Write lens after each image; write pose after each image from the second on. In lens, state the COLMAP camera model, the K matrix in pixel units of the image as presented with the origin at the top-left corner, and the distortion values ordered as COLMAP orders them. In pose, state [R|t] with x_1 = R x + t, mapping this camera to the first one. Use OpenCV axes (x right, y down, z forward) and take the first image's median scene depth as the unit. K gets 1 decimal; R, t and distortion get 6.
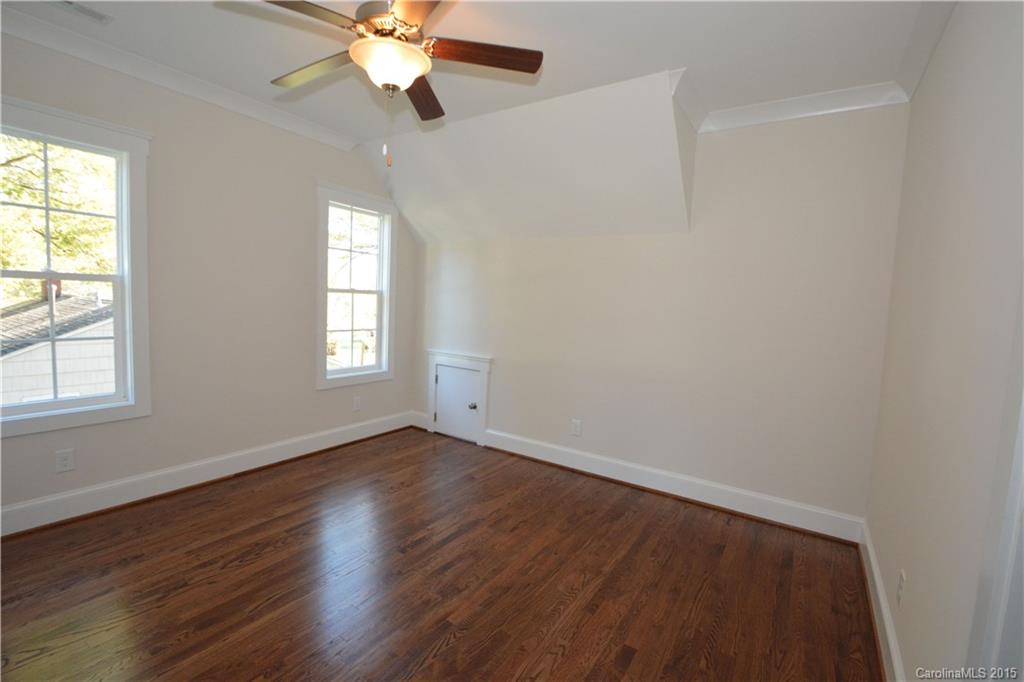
lens RADIAL K [[449.1, 0, 509.6], [0, 449.1, 340.8], [0, 0, 1]] dist [0.002265, -0.002231]
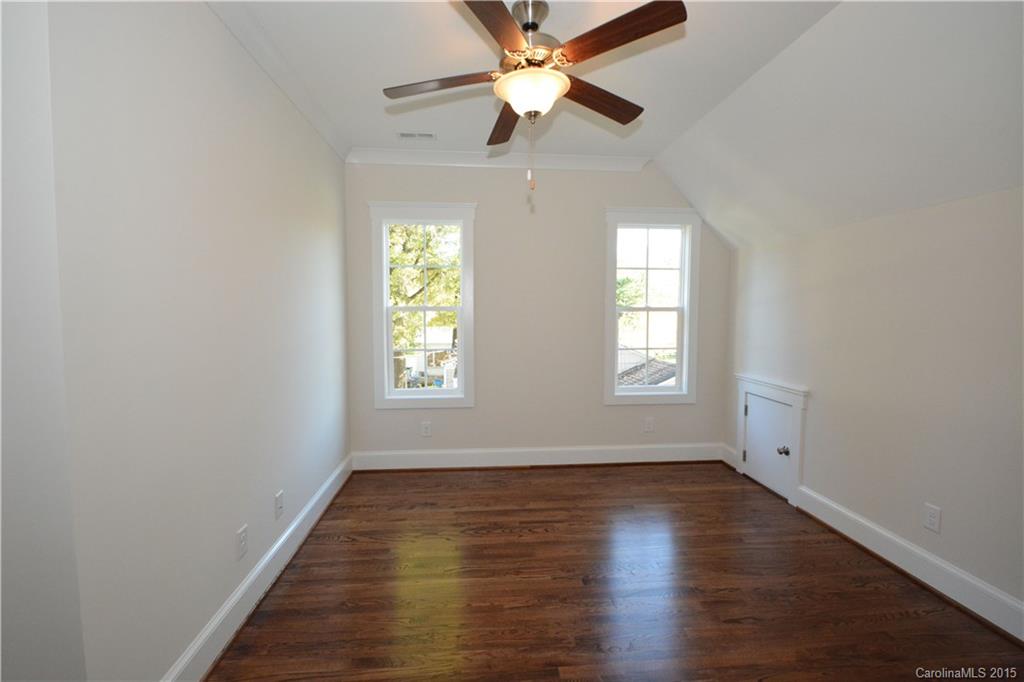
lens RADIAL K [[449.1, 0, 509.9], [0, 449.1, 340.1], [0, 0, 1]] dist [0.002265, -0.002231]
pose [[0.630622, 0.008293, -0.776046, 0.226071], [-0.041075, 0.998898, -0.022704, -0.007650], [0.775003, 0.046193, 0.630267, 0.145568]]
